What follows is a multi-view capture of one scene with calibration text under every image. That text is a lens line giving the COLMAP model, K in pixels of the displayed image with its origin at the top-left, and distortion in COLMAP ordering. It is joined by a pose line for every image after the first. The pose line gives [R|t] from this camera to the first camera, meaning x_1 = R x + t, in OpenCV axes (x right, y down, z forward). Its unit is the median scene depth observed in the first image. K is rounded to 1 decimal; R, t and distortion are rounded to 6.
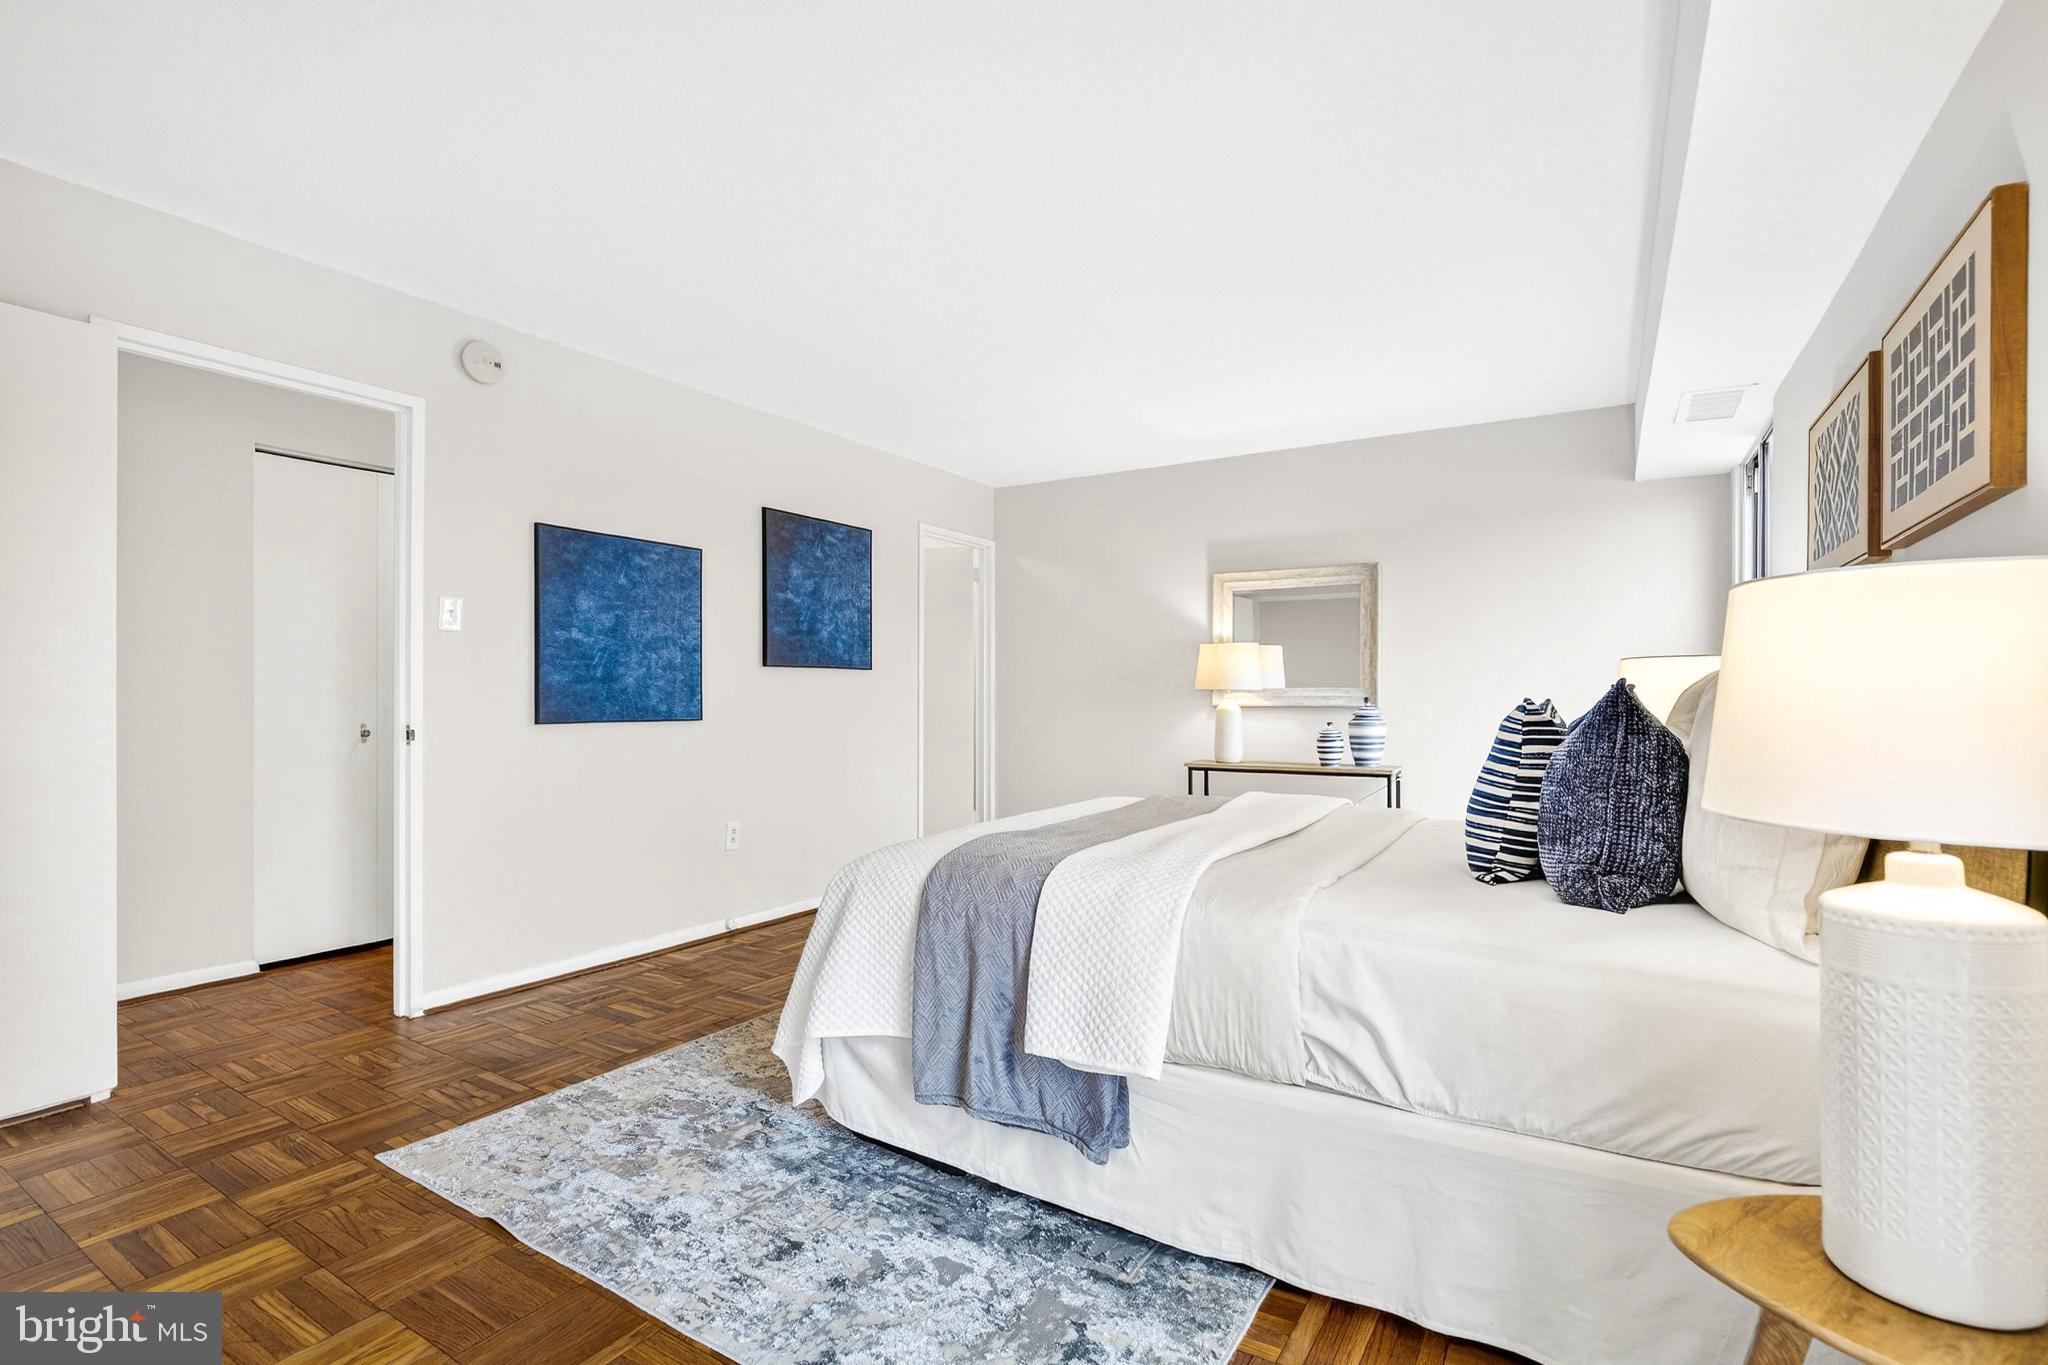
lens RADIAL K [[942.4, 0, 1022.4], [0, 942.4, 694.7], [0, 0, 1]] dist [-0.001679, 0.000032]
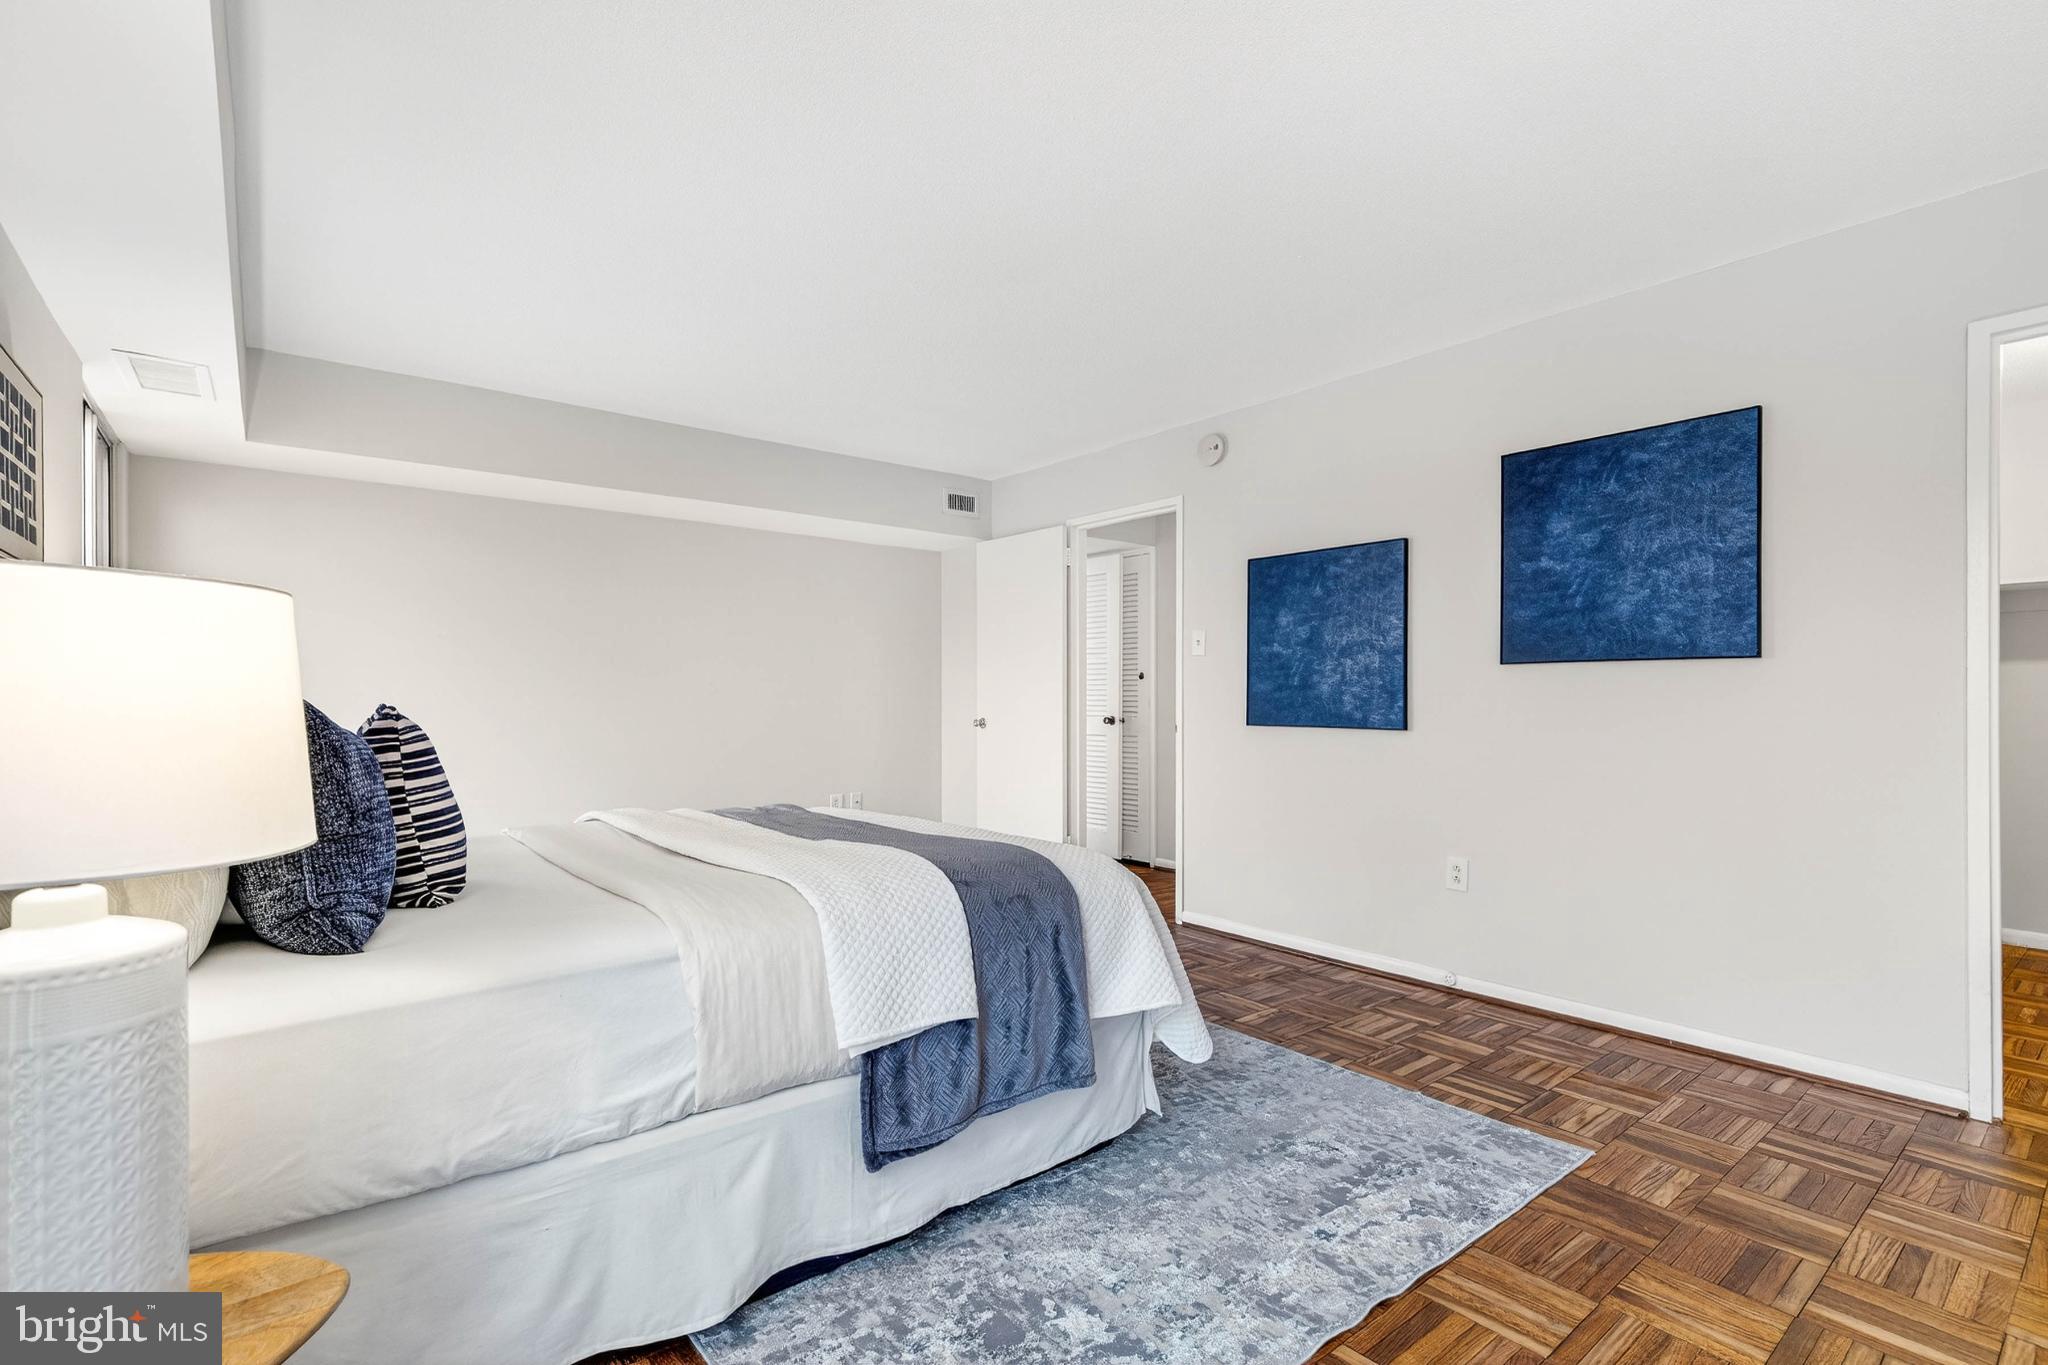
lens RADIAL K [[942.4, 0, 1022.5], [0, 942.4, 689.8], [0, 0, 1]] dist [-0.001679, 0.000032]
pose [[-0.316860, -0.010029, -0.948419, 0.651080], [0.000961, 0.999940, -0.010895, -0.001771], [0.948472, -0.004364, -0.316832, 0.993267]]
